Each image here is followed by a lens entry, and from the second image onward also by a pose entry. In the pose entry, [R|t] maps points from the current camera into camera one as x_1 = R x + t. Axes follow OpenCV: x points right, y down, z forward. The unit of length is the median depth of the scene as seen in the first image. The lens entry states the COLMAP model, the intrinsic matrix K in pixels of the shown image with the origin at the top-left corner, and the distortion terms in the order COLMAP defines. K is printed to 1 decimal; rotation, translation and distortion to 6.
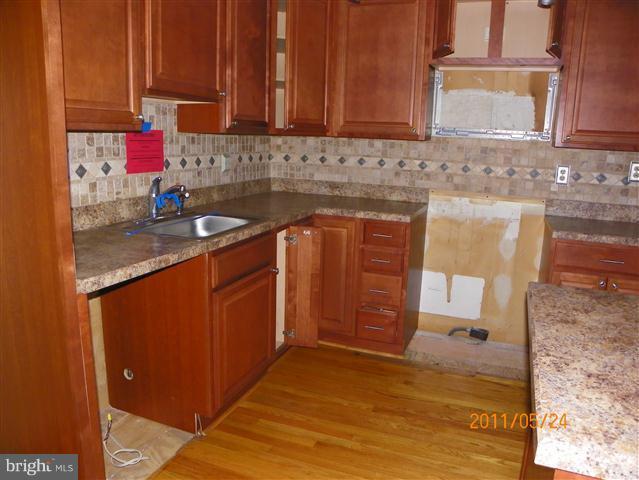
lens RADIAL K [[491.3, 0, 319.5], [0, 491.3, 240.0], [0, 0, 1]] dist [-0.113427, 0.014906]
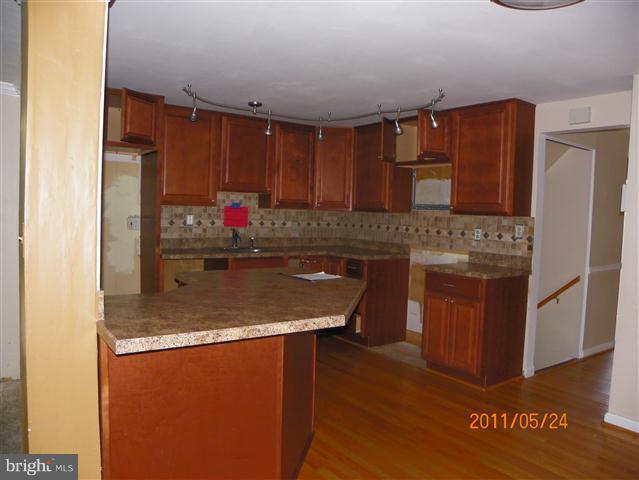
lens RADIAL K [[491.3, 0, 319.5], [0, 491.3, 240.0], [0, 0, 1]] dist [-0.113427, 0.014906]
pose [[0.837514, 0.025822, -0.545806, 0.902460], [-0.118791, 0.983596, -0.135745, 0.132667], [0.533348, 0.178525, 0.826843, -0.448070]]
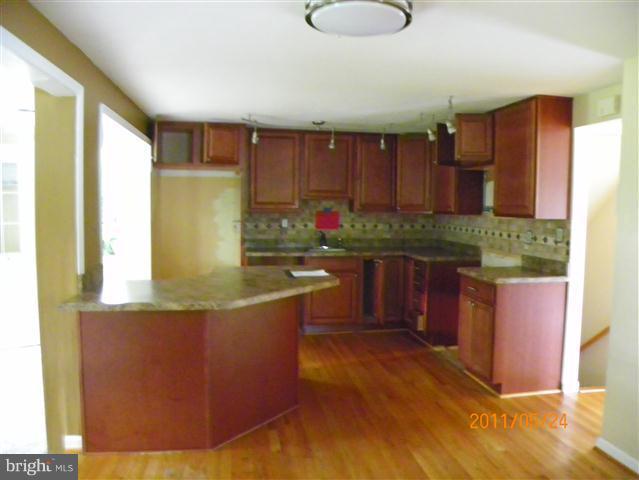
lens RADIAL K [[491.3, 0, 319.5], [0, 491.3, 240.0], [0, 0, 1]] dist [-0.113427, 0.014906]
pose [[0.519945, 0.033837, -0.853529, 1.370529], [-0.172380, 0.982814, -0.066046, 0.064953], [0.836625, 0.181471, 0.516842, -0.214532]]
